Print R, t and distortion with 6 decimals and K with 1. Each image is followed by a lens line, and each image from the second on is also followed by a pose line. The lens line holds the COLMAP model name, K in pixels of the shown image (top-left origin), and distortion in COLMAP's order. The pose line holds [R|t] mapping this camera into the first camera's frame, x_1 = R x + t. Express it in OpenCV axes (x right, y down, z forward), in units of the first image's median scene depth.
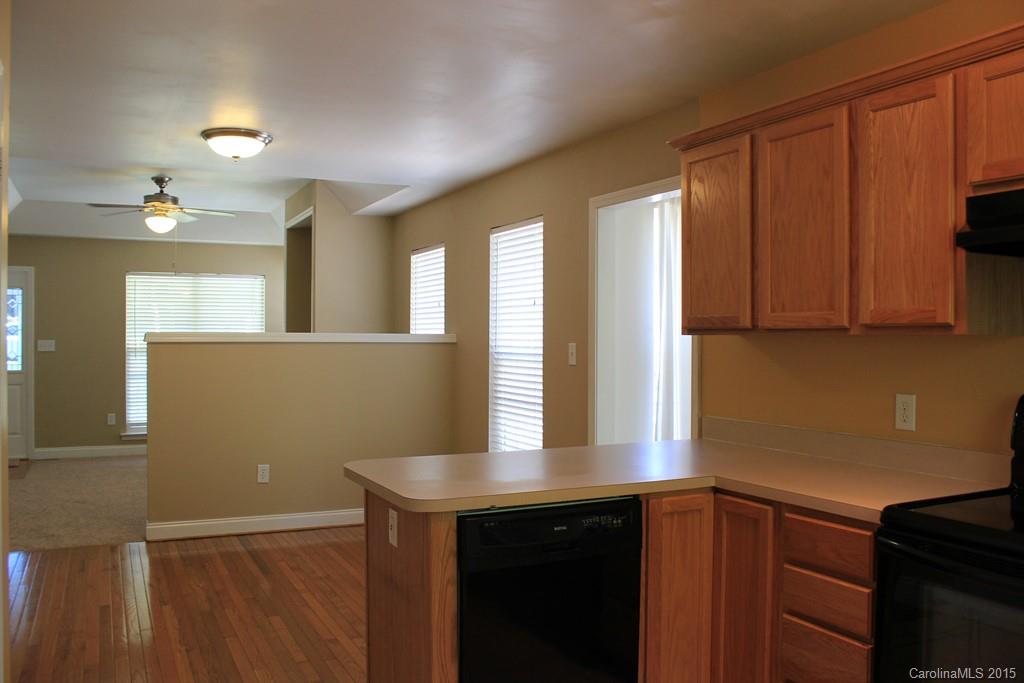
lens RADIAL K [[867.3, 0, 511.1], [0, 867.3, 355.5], [0, 0, 1]] dist [-0.163250, 0.164537]
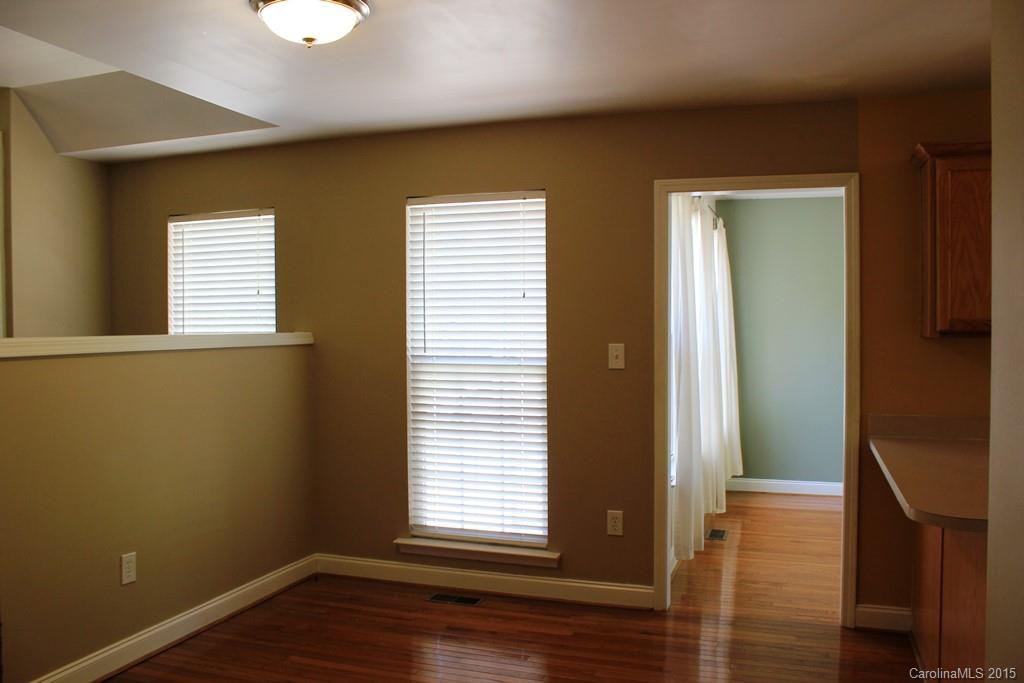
lens RADIAL K [[867.3, 0, 511.1], [0, 867.3, 355.5], [0, 0, 1]] dist [-0.163250, 0.164537]
pose [[0.703334, -0.028638, 0.710282, -0.735462], [0.019218, 0.999589, 0.021272, -0.027372], [-0.710599, -0.001311, 0.703596, 0.552658]]
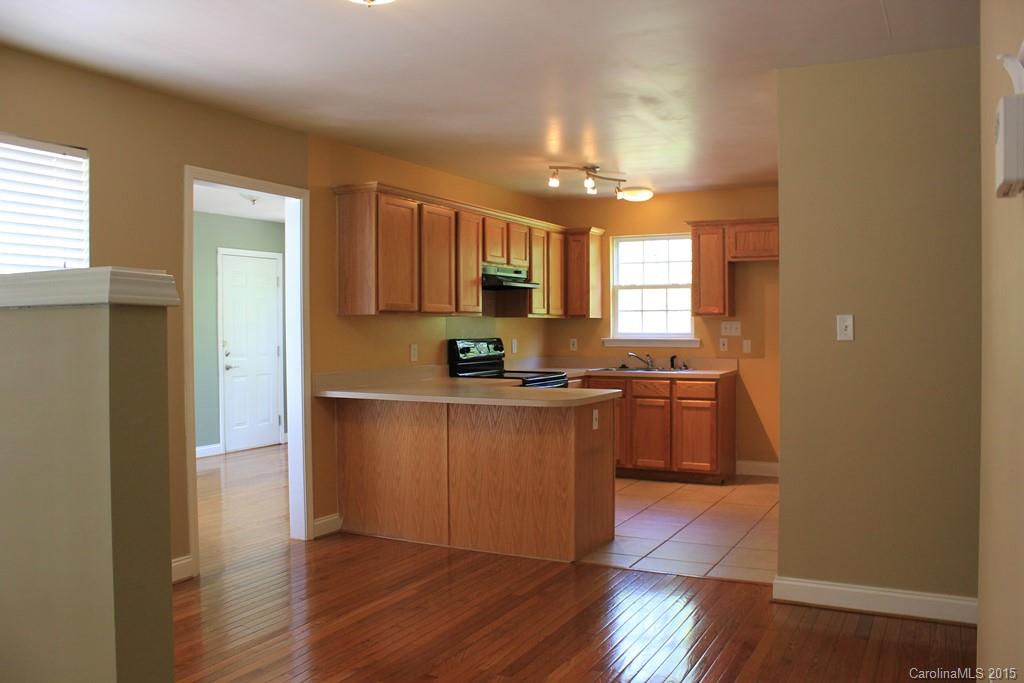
lens RADIAL K [[867.3, 0, 511.1], [0, 867.3, 355.5], [0, 0, 1]] dist [-0.163250, 0.164537]
pose [[-0.601646, -0.031248, 0.798151, -0.971654], [0.013205, 0.998709, 0.049054, -0.019700], [-0.798653, 0.040053, -0.600457, 1.453782]]
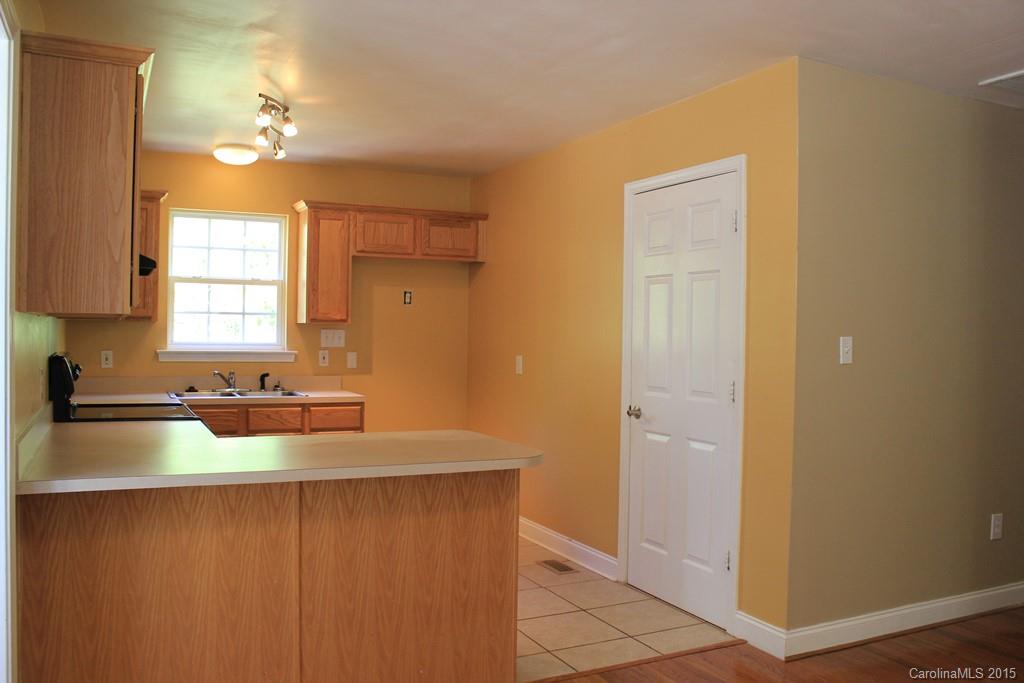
lens RADIAL K [[867.3, 0, 511.1], [0, 867.3, 355.5], [0, 0, 1]] dist [-0.163250, 0.164537]
pose [[-0.999571, -0.023615, -0.017326, -0.114060], [-0.024361, 0.998725, 0.044222, -0.024598], [0.016260, 0.044625, -0.998871, 1.471076]]
